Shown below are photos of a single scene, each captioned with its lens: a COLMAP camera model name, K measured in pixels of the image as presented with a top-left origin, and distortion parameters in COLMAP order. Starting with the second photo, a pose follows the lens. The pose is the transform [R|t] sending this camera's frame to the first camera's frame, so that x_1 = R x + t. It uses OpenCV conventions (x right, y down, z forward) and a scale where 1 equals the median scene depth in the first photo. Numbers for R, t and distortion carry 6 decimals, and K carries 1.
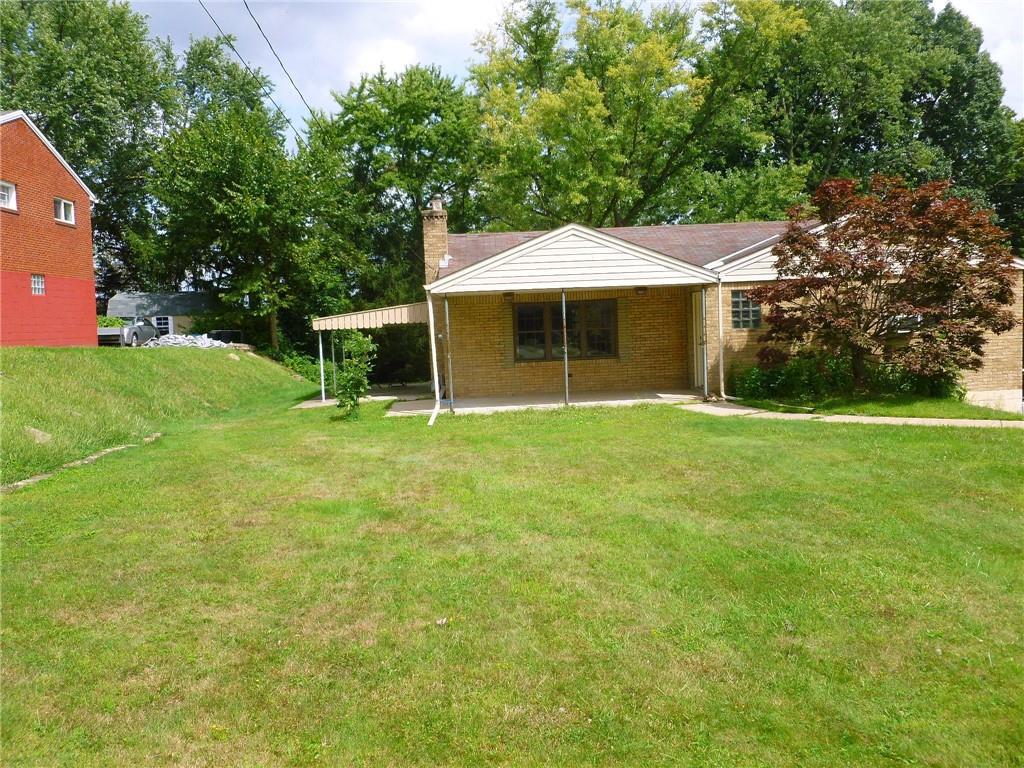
lens RADIAL K [[871.4, 0, 514.6], [0, 871.4, 374.6], [0, 0, 1]] dist [-0.025958, 0.013803]
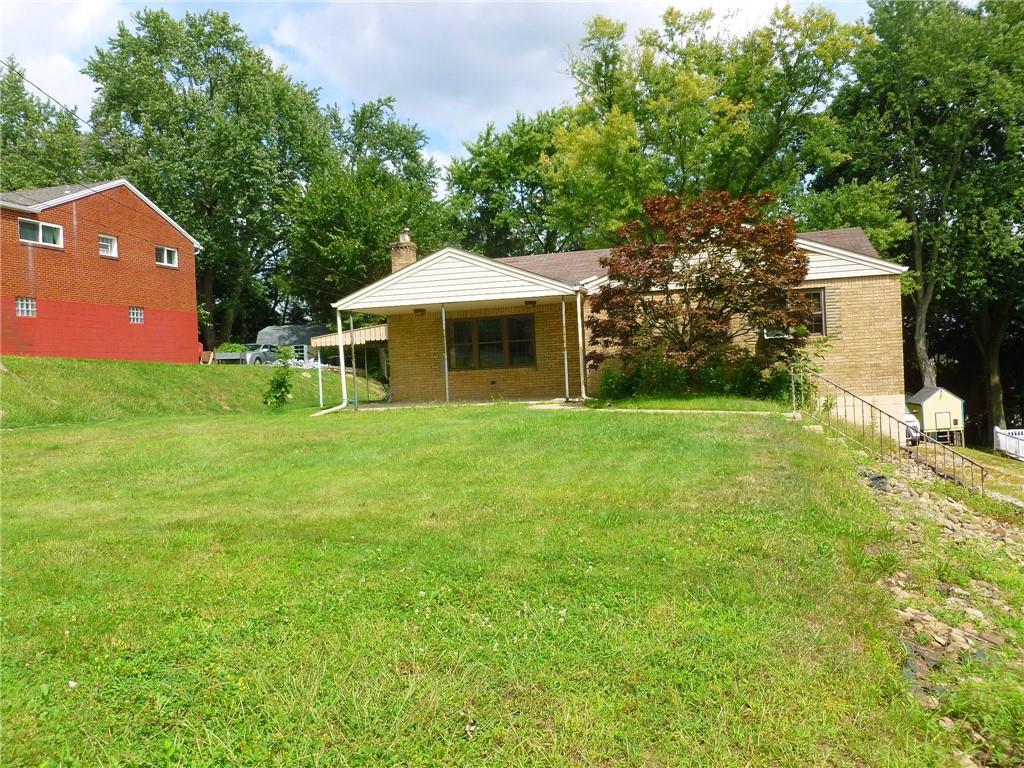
lens RADIAL K [[871.4, 0, 507.9], [0, 871.4, 391.4], [0, 0, 1]] dist [-0.025958, 0.013803]
pose [[0.958413, 0.002974, -0.285371, 0.247138], [-0.009814, 0.999698, -0.022539, 0.022959], [0.285217, 0.024402, 0.958152, -0.043917]]
